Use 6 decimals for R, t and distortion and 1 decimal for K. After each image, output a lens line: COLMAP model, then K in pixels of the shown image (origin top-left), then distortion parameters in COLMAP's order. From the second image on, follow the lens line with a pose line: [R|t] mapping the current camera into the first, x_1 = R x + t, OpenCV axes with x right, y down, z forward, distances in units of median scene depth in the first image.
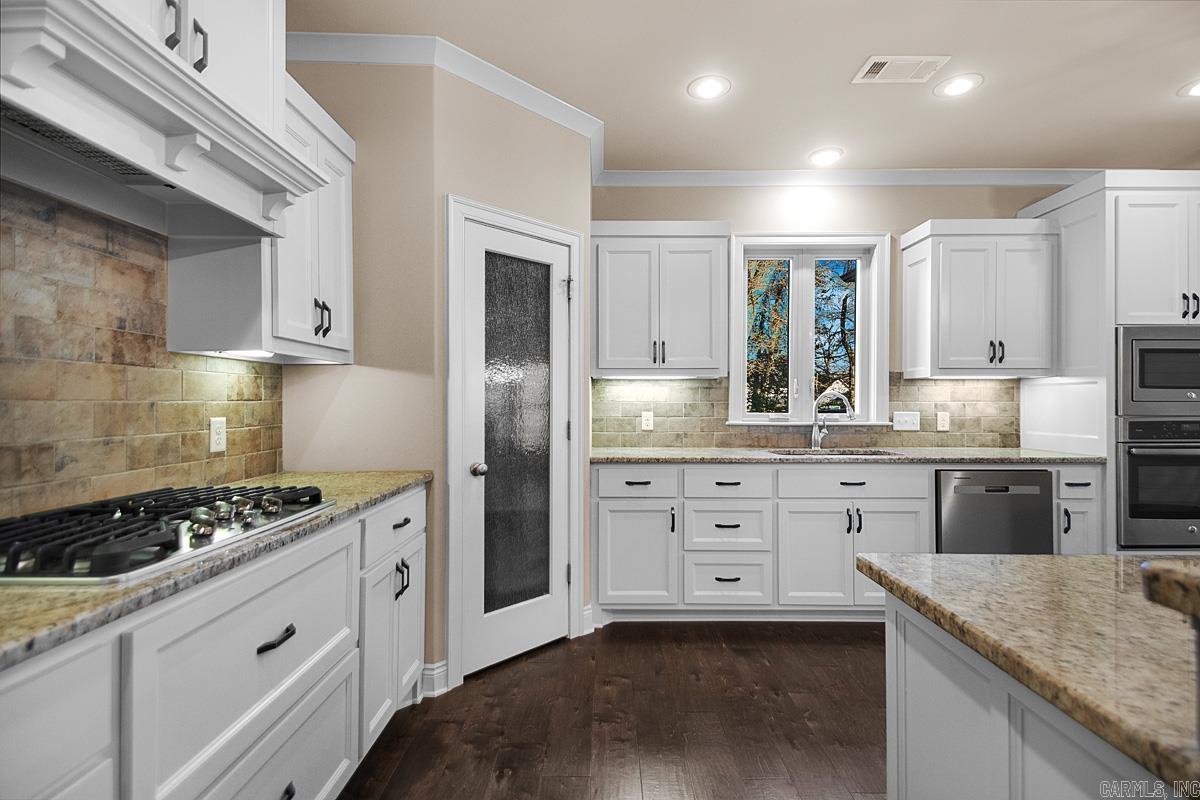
lens RADIAL K [[550.5, 0, 606.8], [0, 550.5, 402.9], [0, 0, 1]] dist [0.004179, 0.000146]
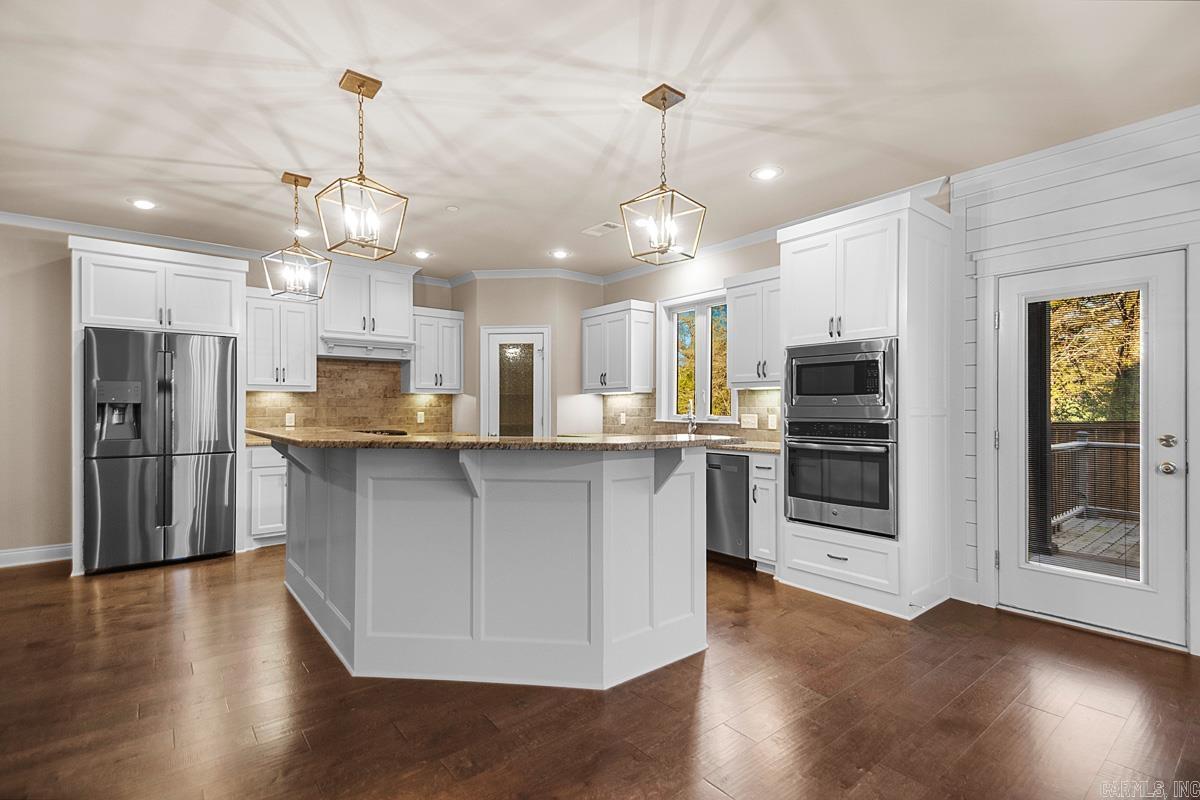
lens RADIAL K [[539.7, 0, 620.9], [0, 539.7, 407.2], [0, 0, 1]] dist [0.002384, -0.000021]
pose [[0.654374, -0.003219, -0.756164, 1.631349], [-0.001671, 0.999982, -0.005703, 0.007998], [0.756169, 0.004996, 0.654357, -0.125333]]
